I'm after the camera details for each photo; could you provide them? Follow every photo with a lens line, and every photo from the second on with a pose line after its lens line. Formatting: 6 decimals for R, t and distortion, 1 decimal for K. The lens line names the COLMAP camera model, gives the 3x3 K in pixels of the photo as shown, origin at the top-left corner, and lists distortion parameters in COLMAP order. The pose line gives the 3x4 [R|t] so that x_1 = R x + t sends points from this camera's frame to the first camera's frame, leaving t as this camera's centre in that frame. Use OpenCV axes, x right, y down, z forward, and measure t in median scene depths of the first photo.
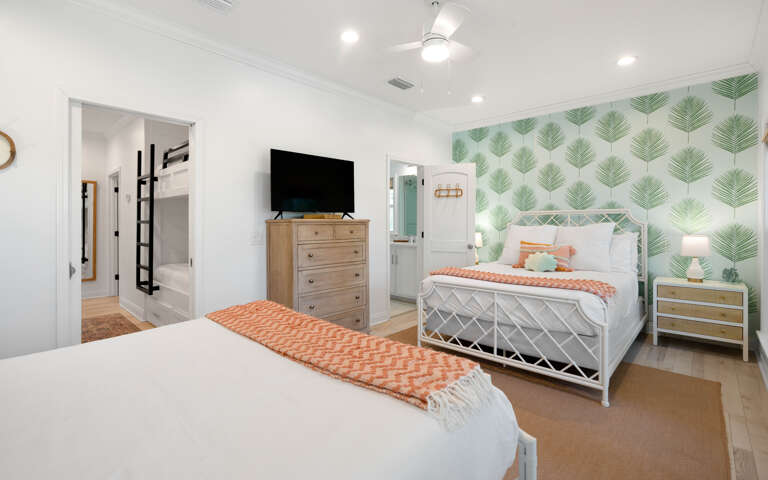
lens RADIAL K [[351.9, 0, 383.5], [0, 351.9, 228.2], [0, 0, 1]] dist [-0.000300, -0.000045]
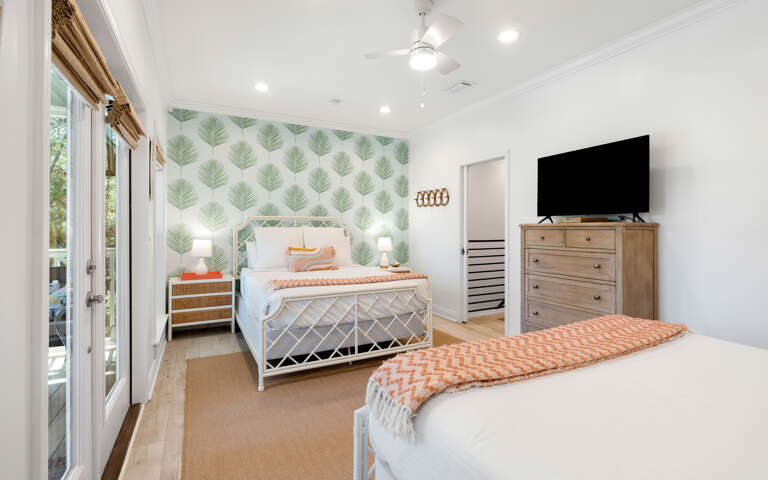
lens RADIAL K [[370.3, 0, 384.0], [0, 370.3, 240.0], [0, 0, 1]] dist [-0.001459, -0.000068]
pose [[0.322604, -0.026580, 0.946161, -0.640753], [-0.006377, 0.999522, 0.030254, -0.006725], [-0.946512, -0.015794, 0.322281, 0.548980]]
